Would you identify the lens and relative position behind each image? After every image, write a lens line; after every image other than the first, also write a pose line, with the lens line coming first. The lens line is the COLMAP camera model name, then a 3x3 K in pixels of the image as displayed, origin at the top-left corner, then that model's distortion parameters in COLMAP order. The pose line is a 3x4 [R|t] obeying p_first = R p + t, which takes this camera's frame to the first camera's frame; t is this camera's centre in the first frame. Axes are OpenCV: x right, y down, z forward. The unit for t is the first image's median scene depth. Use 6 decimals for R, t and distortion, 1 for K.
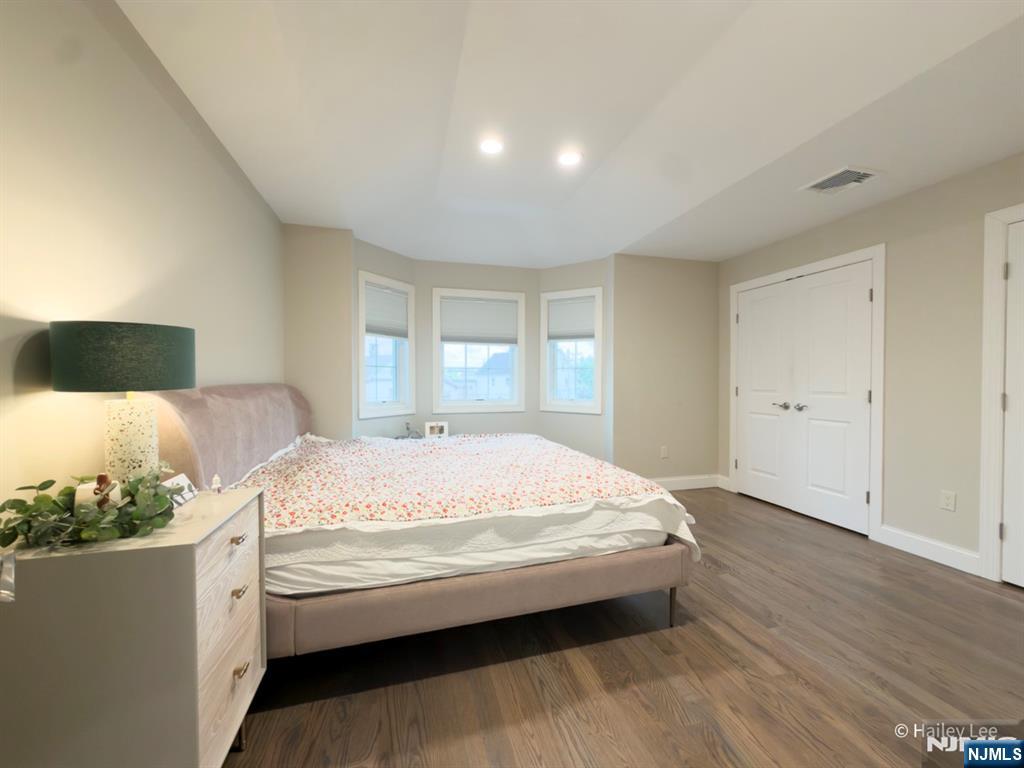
lens RADIAL K [[406.9, 0, 512.0], [0, 406.9, 384.0], [0, 0, 1]] dist [0.000663, -0.000162]
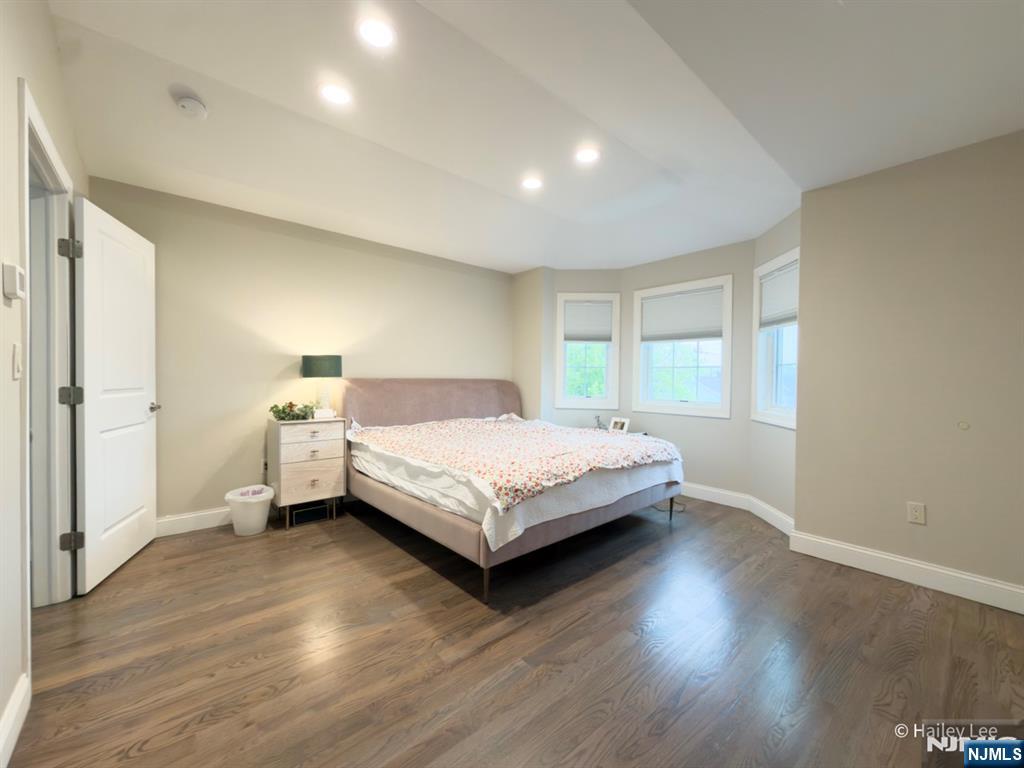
lens RADIAL K [[406.9, 0, 512.0], [0, 406.9, 384.0], [0, 0, 1]] dist [0.000663, -0.000162]
pose [[0.434167, 0.018109, -0.900650, 1.419074], [-0.024206, 0.999671, 0.008431, 0.002965], [0.900507, 0.018141, 0.434463, 0.599206]]
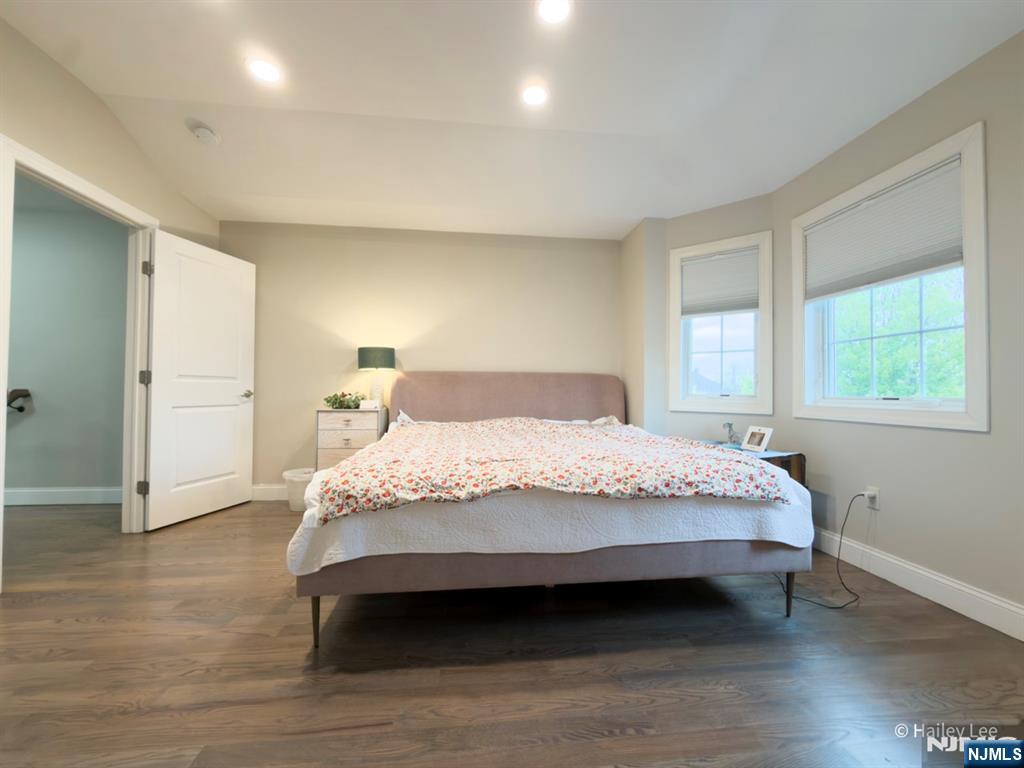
lens RADIAL K [[406.9, 0, 512.0], [0, 406.9, 384.0], [0, 0, 1]] dist [0.000663, -0.000162]
pose [[-0.155448, -0.019975, -0.987642, 1.153061], [-0.020865, 0.999639, -0.016934, 0.093638], [0.987624, 0.017975, -0.155808, 1.528228]]
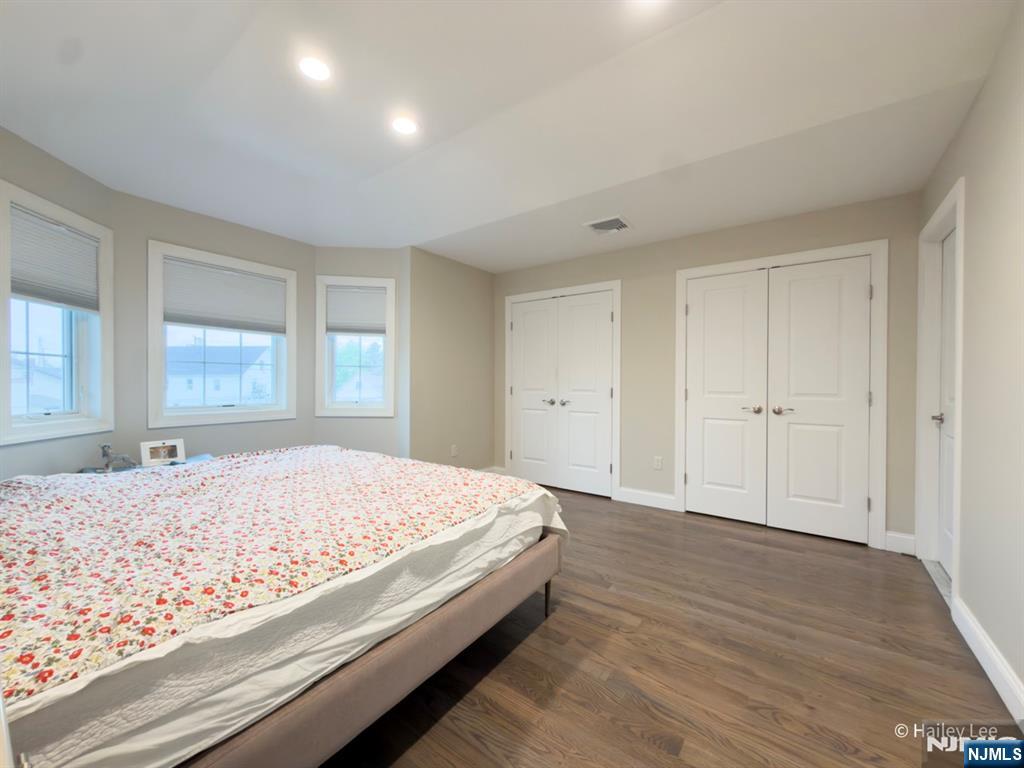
lens RADIAL K [[406.9, 0, 512.0], [0, 406.9, 384.0], [0, 0, 1]] dist [0.000663, -0.000162]
pose [[0.784304, 0.000099, 0.620377, -0.325127], [0.003697, 0.999981, -0.004833, 0.012365], [-0.620366, 0.006084, 0.784289, 0.248944]]
